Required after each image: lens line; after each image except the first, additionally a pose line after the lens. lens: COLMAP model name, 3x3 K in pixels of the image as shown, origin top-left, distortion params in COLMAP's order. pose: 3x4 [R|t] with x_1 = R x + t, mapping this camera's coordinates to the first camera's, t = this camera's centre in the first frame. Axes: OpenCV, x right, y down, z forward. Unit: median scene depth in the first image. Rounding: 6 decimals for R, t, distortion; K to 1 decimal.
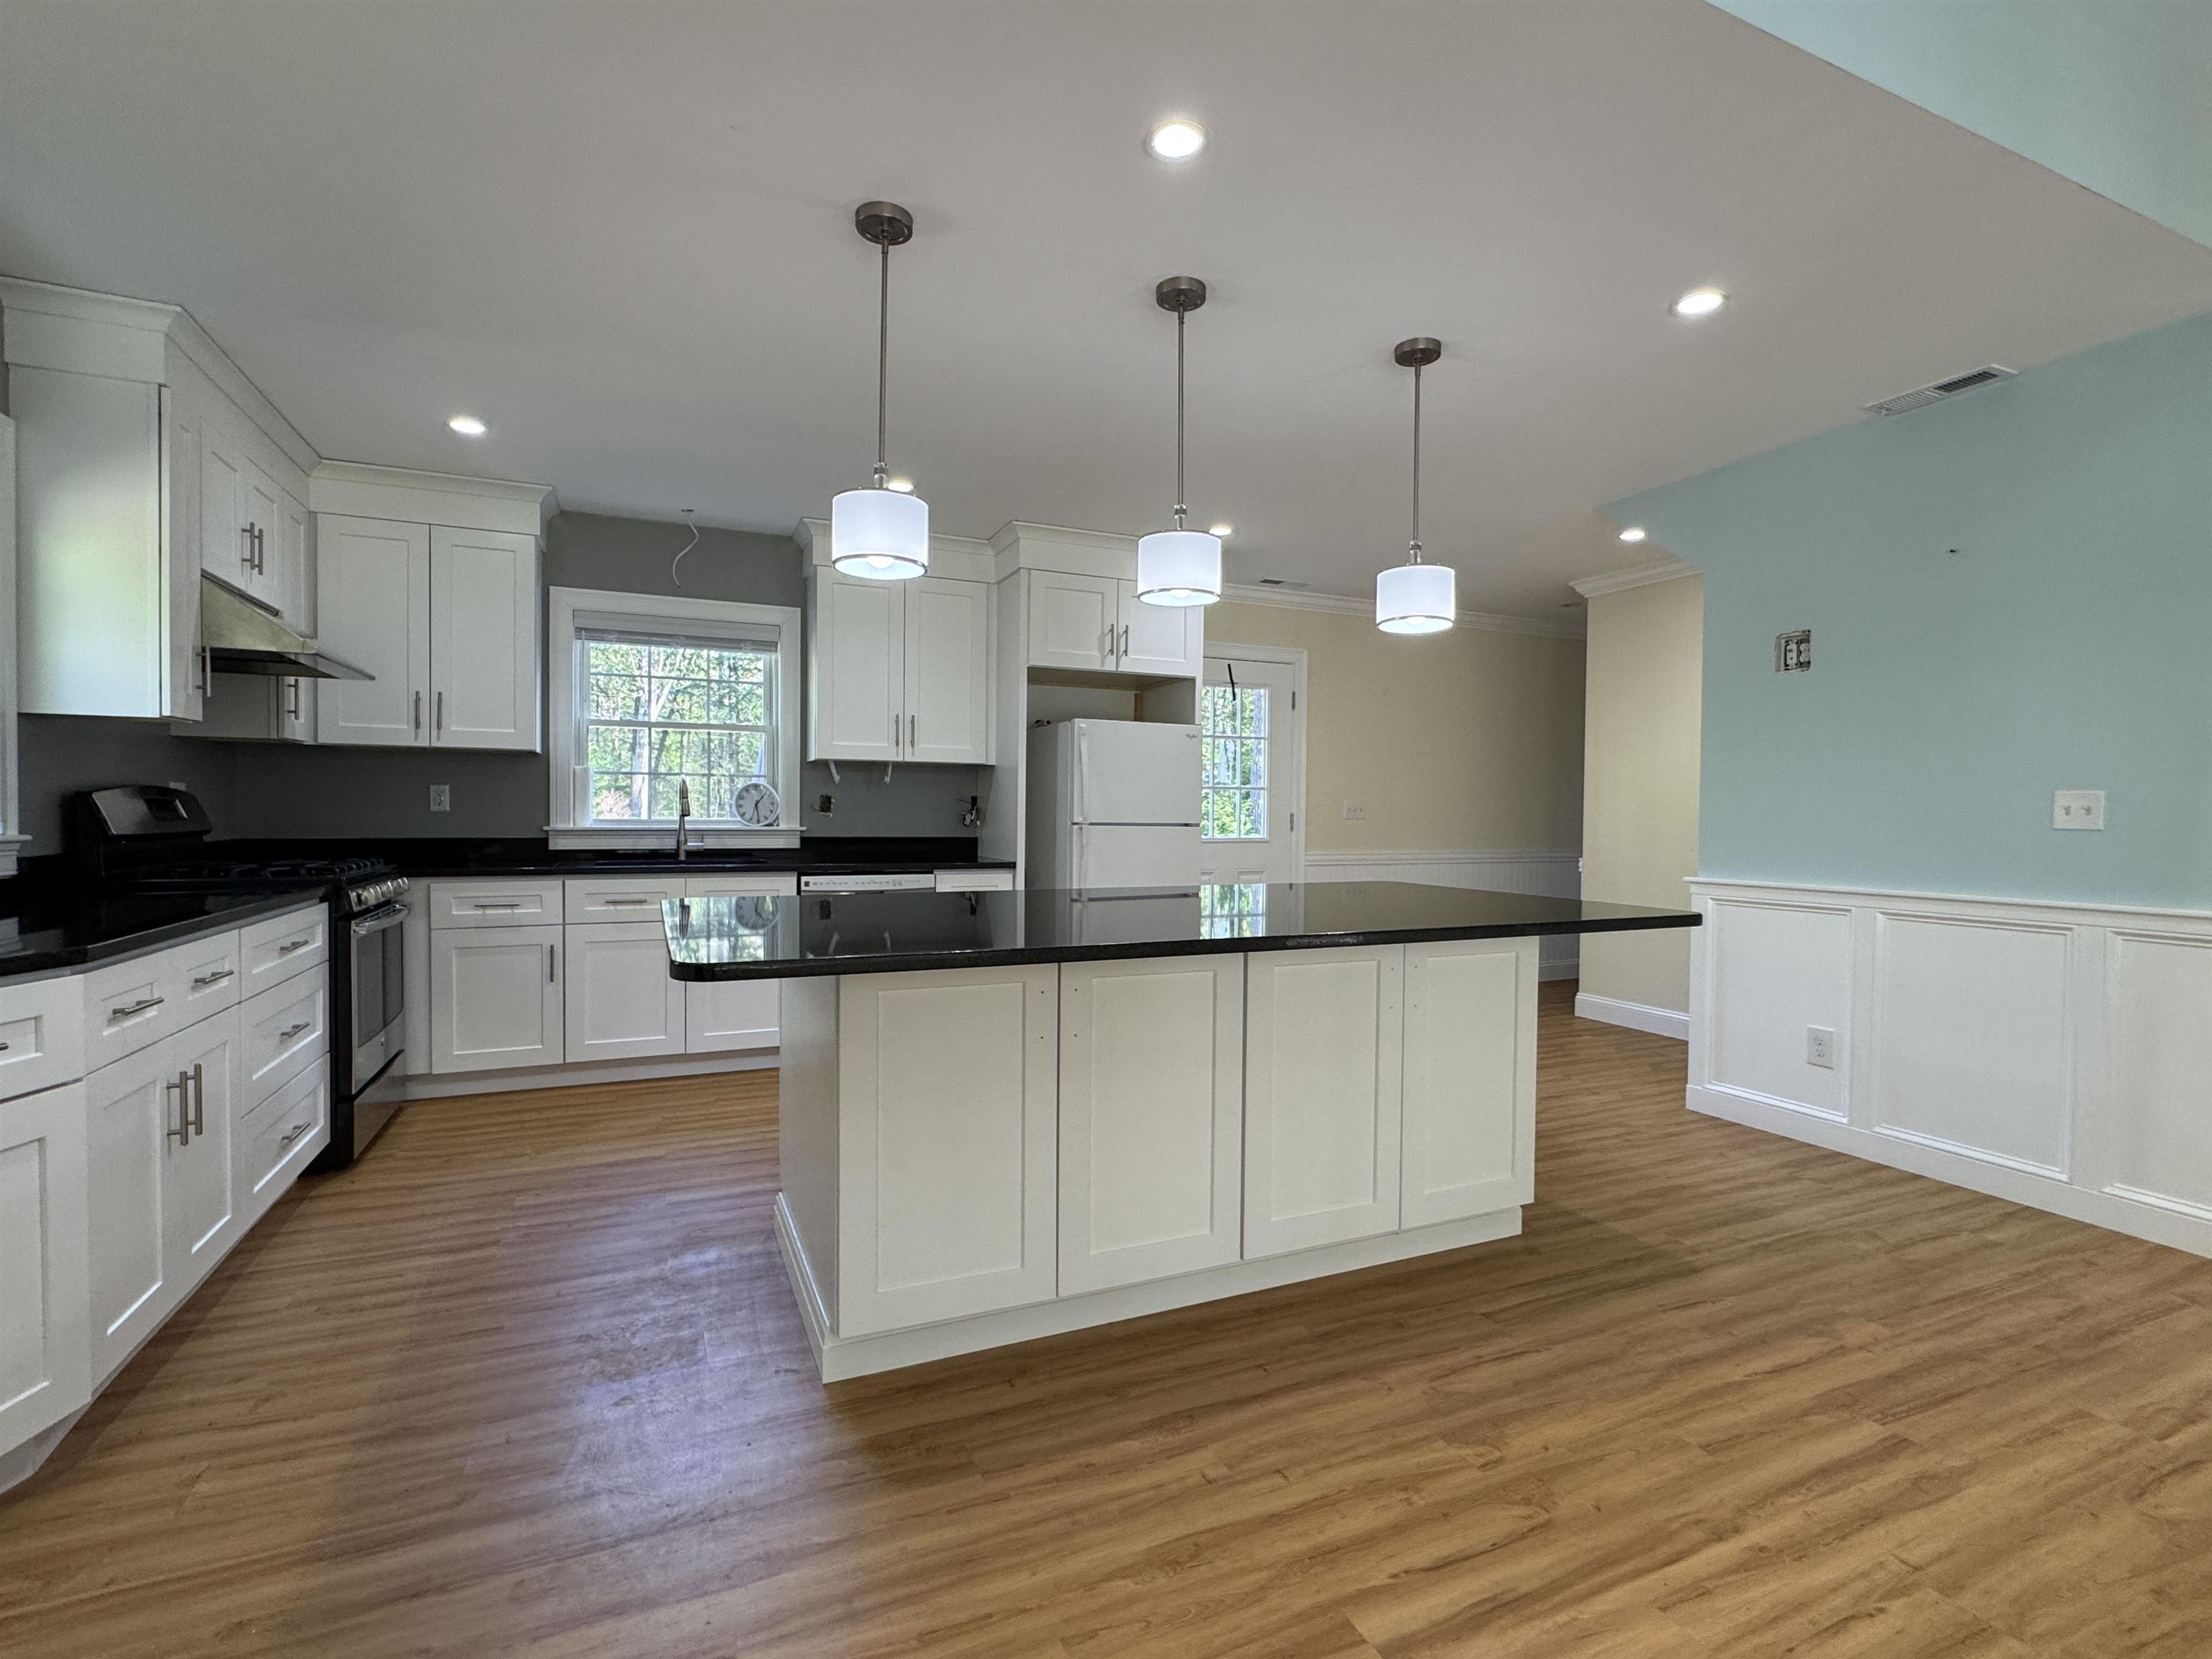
lens RADIAL K [[1023.4, 0, 1108.7], [0, 1023.4, 836.5], [0, 0, 1]] dist [0.000335, 0.000112]
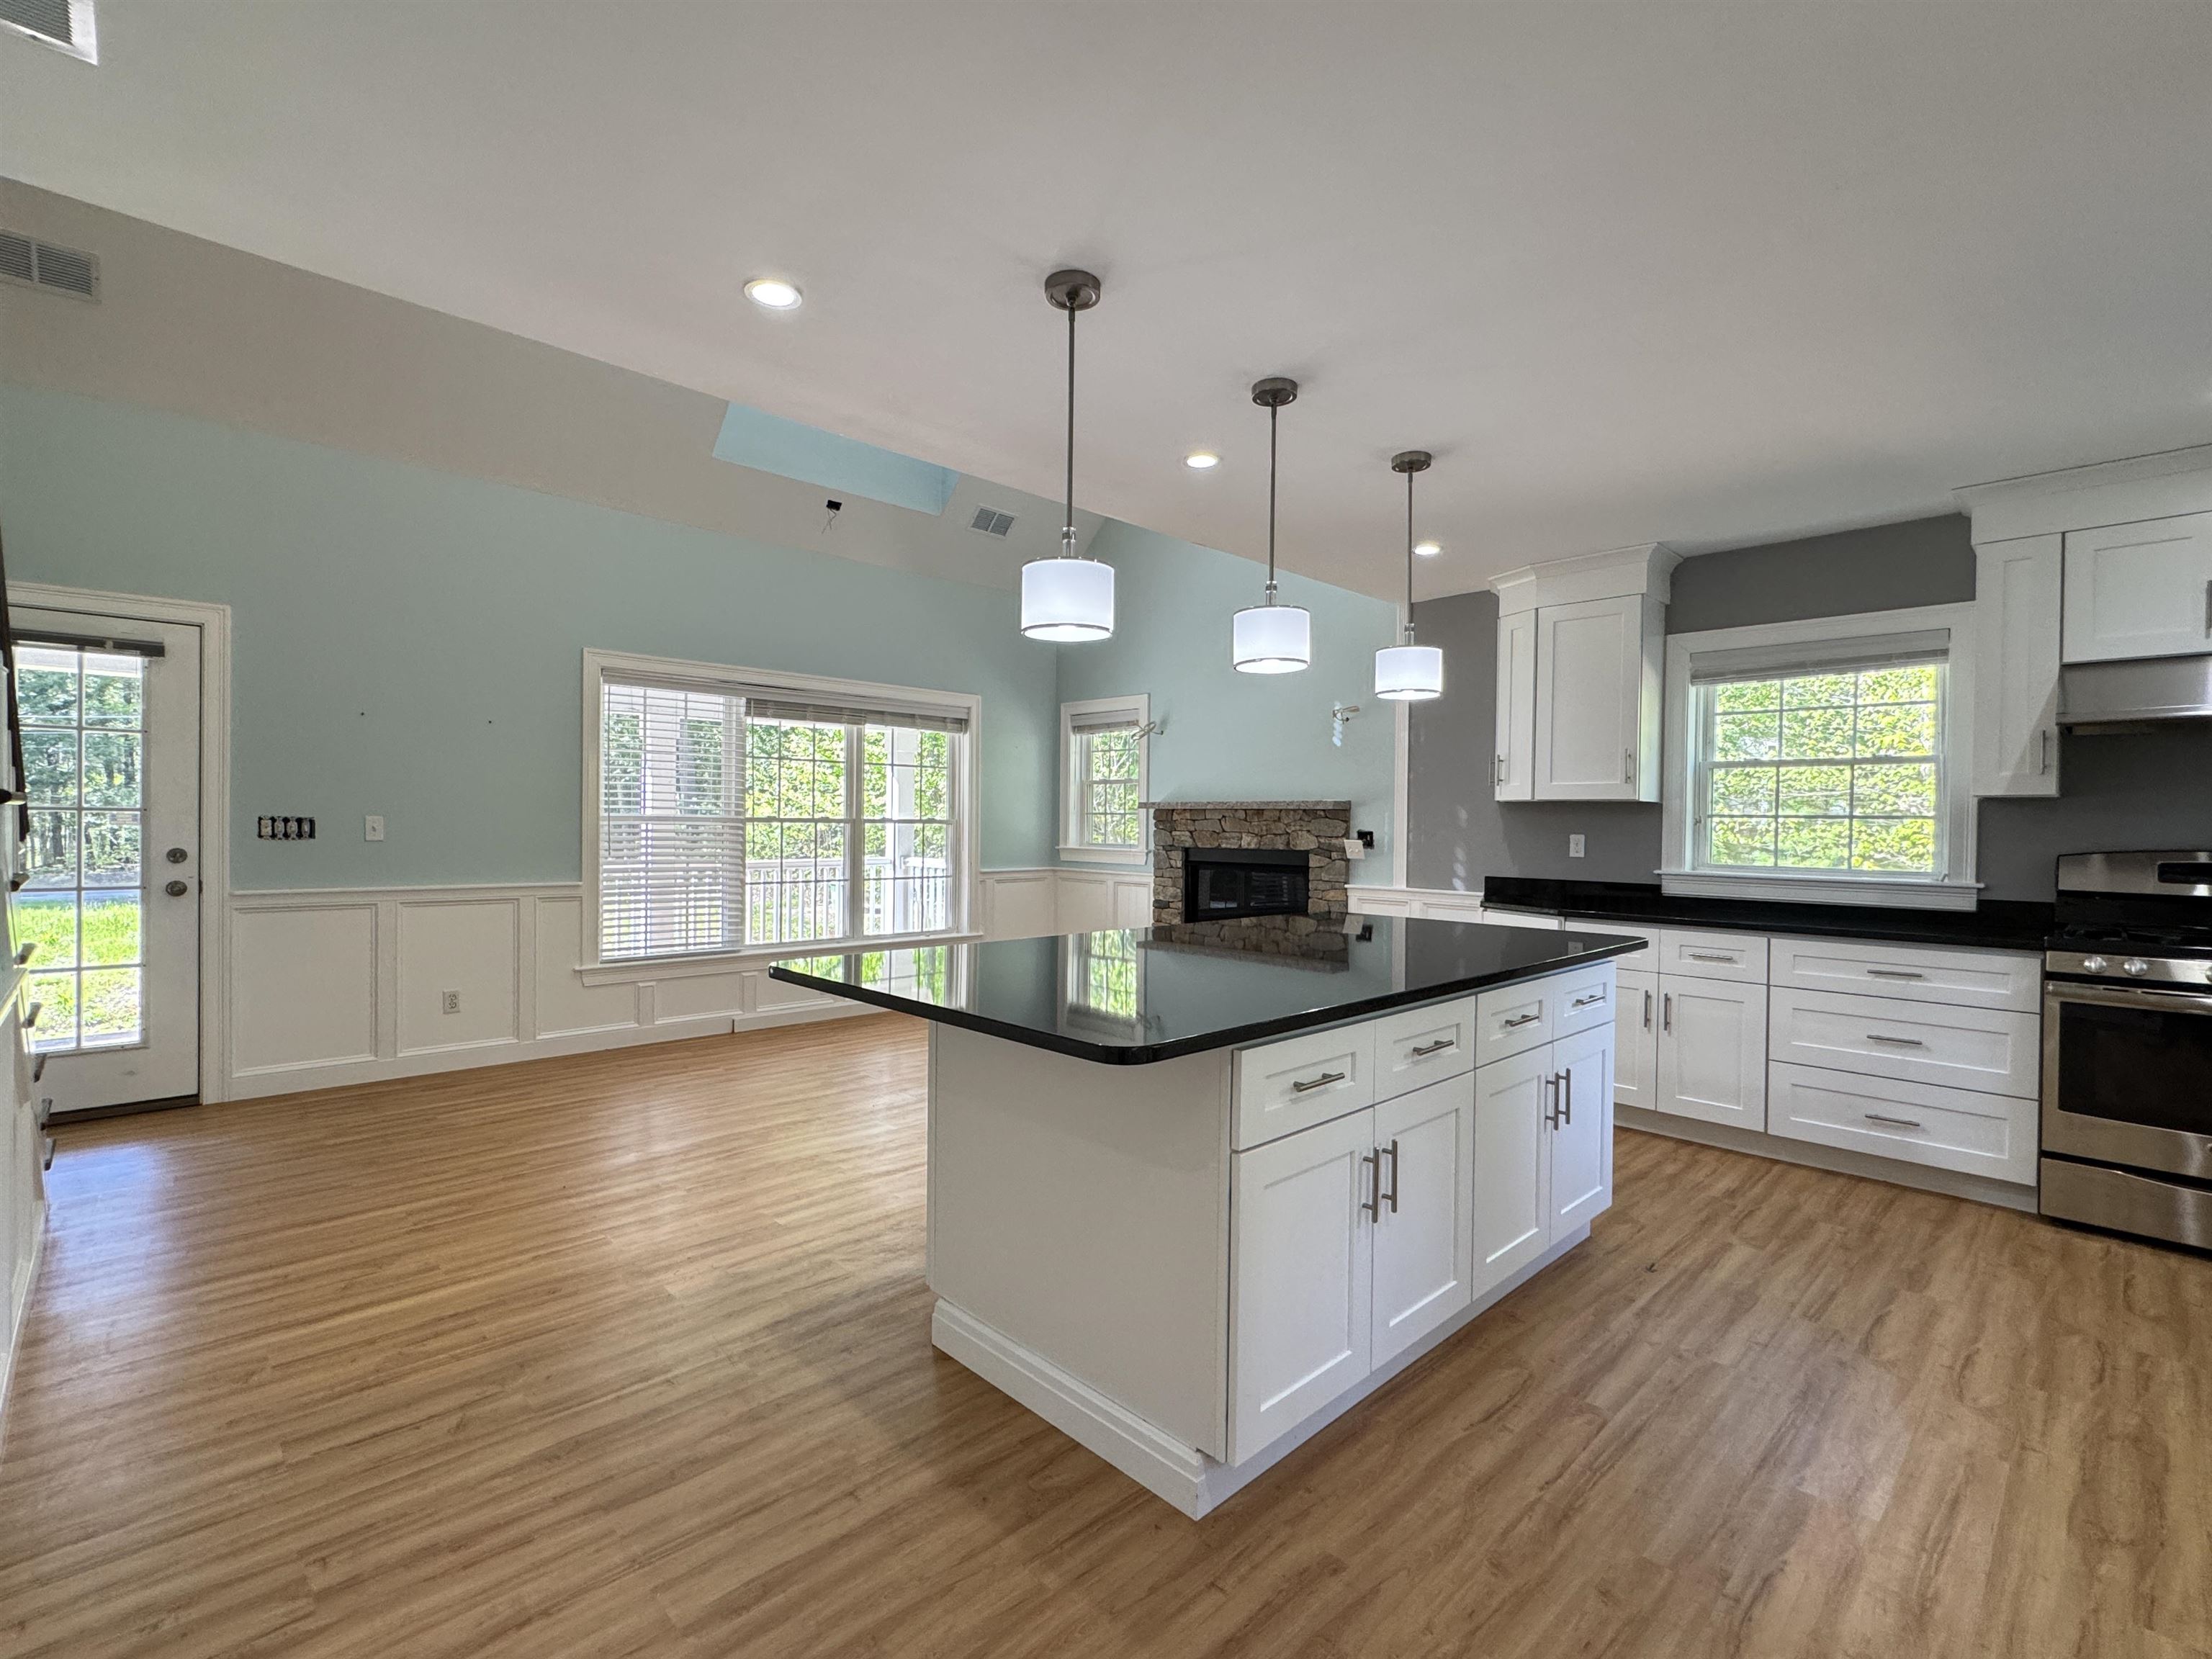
lens RADIAL K [[1023.4, 0, 1093.6], [0, 1023.4, 831.0], [0, 0, 1]] dist [0.000335, 0.000112]
pose [[-0.944718, -0.015163, -0.327532, 0.558752], [-0.026834, 0.999155, 0.031143, -0.081780], [0.326783, 0.038210, -0.944327, 1.836847]]
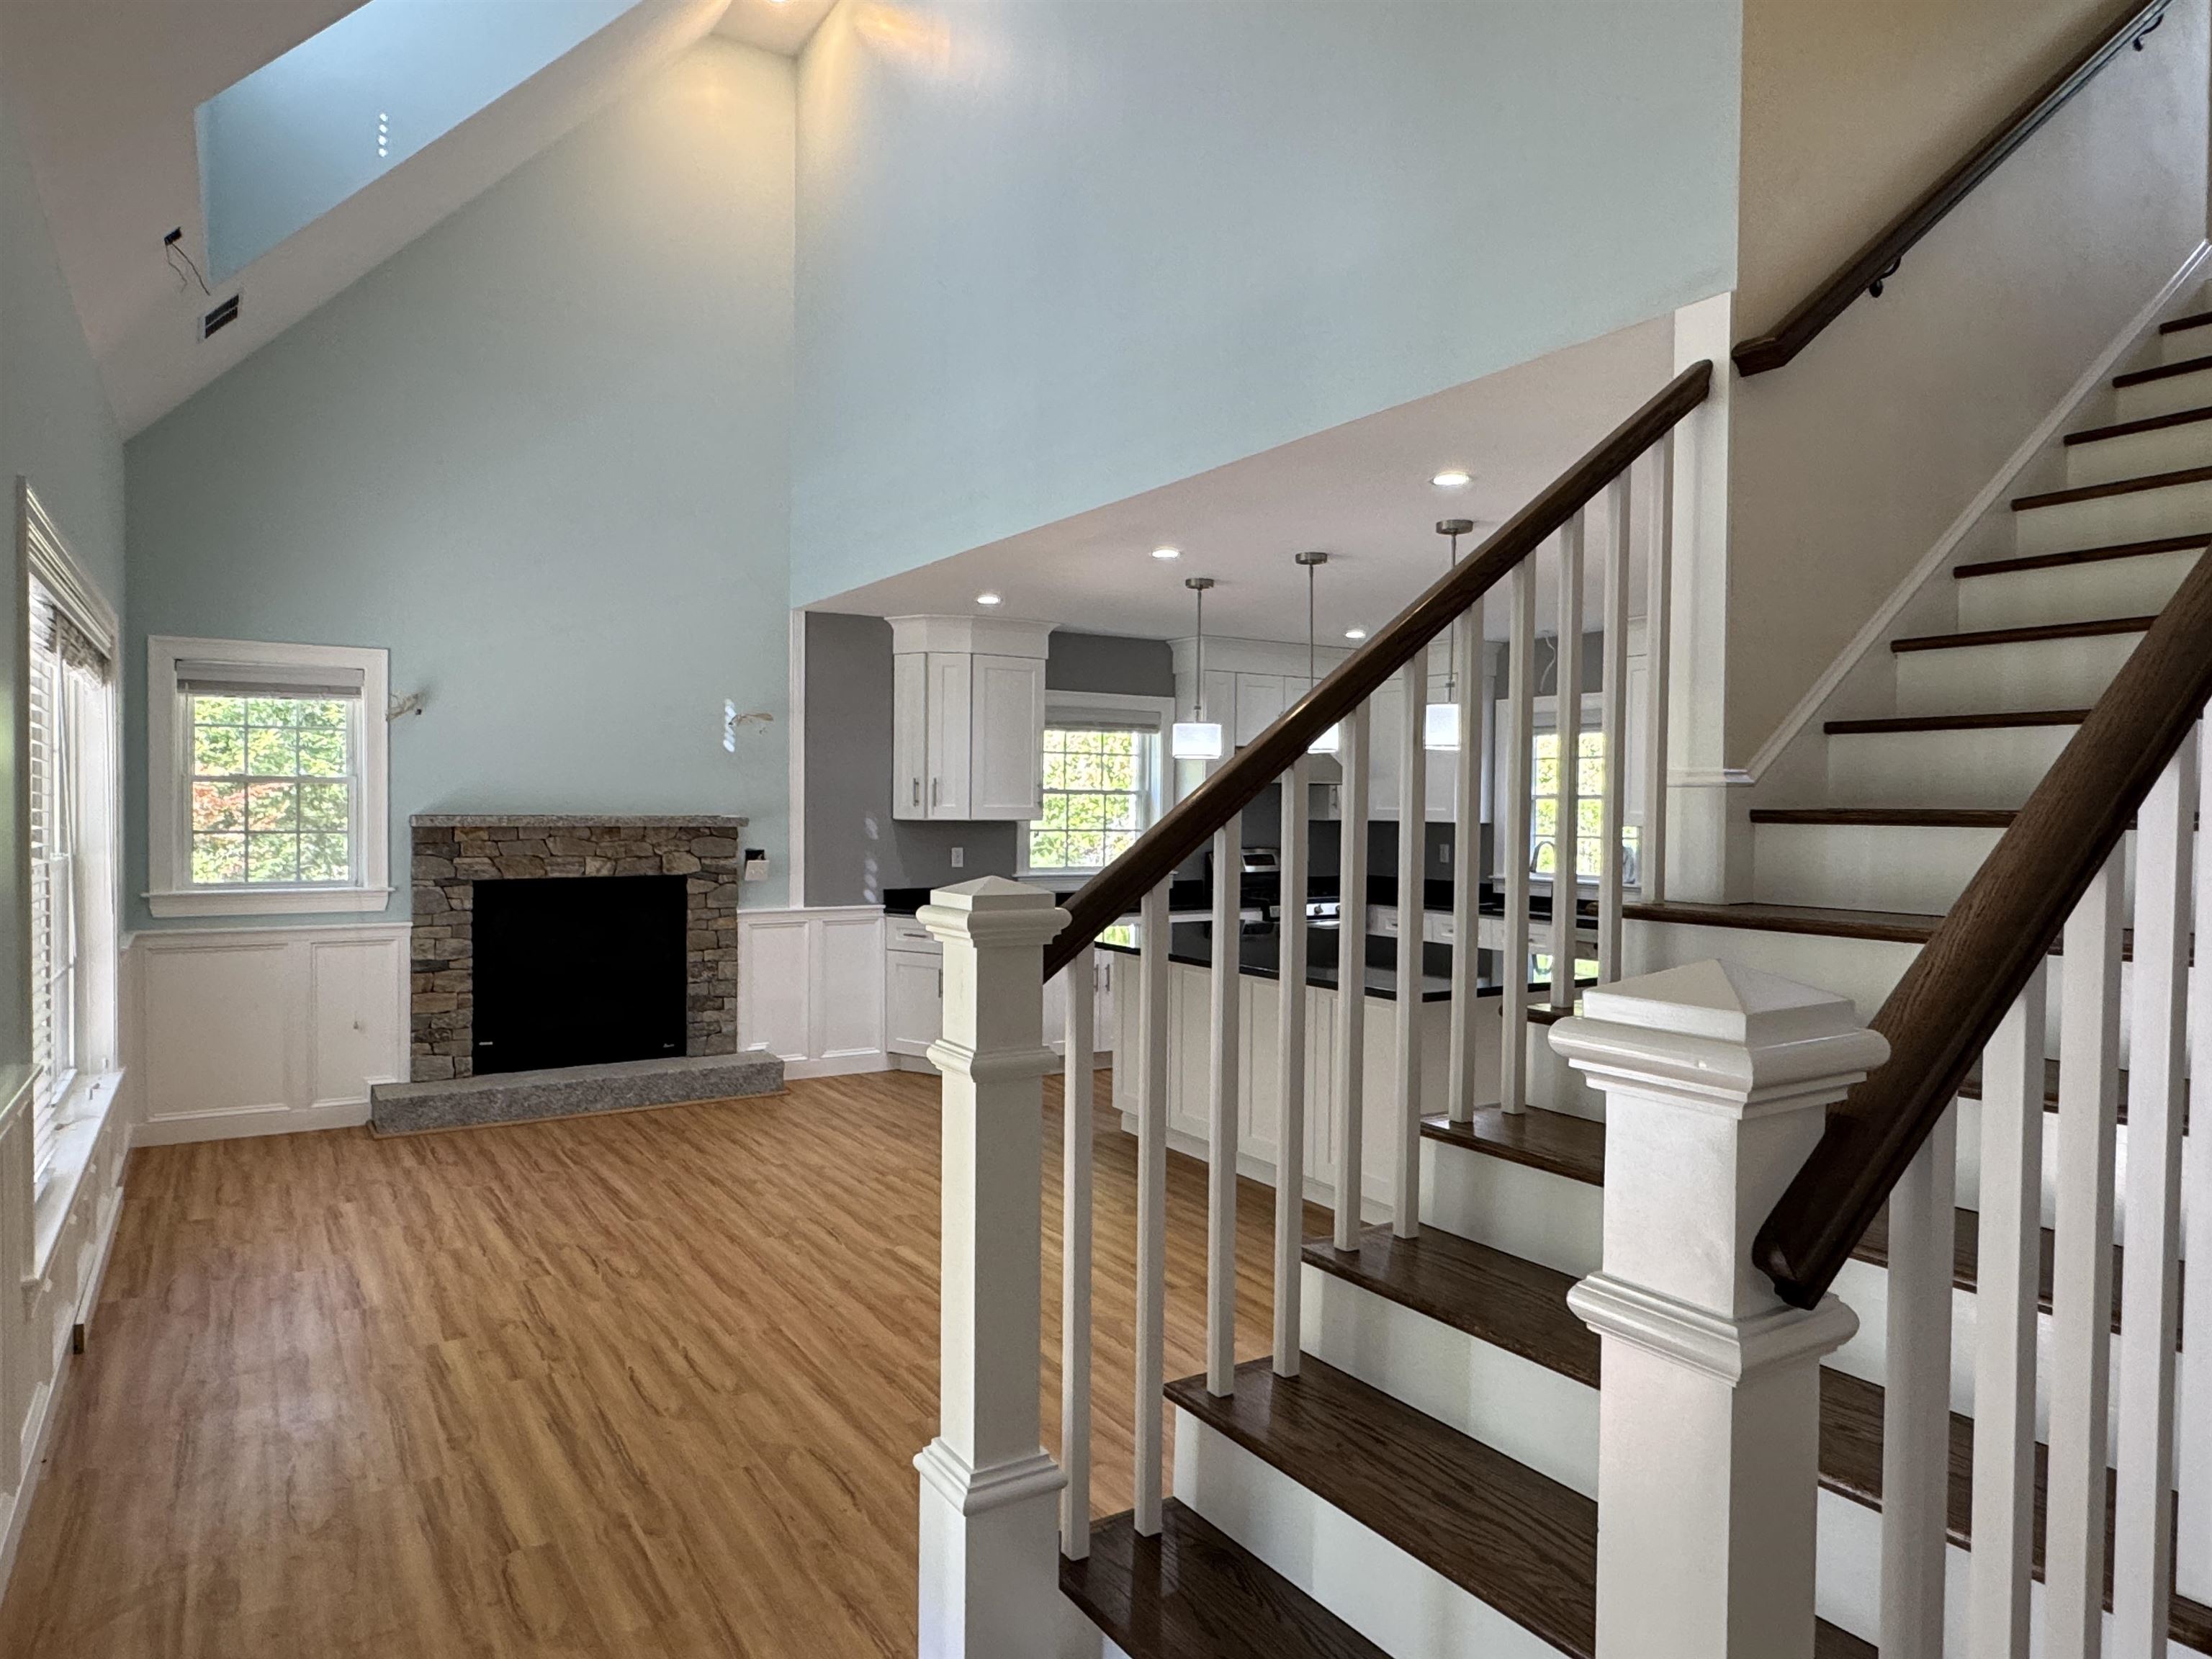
lens RADIAL K [[1373.9, 0, 1102.8], [0, 1373.9, 835.1], [0, 0, 1]] dist [-0.004715, 0.005565]
pose [[0.140192, 0.014456, -0.990019, 1.948393], [-0.033088, 0.999403, 0.009908, -0.105616], [0.989571, 0.031369, 0.140587, 0.363423]]
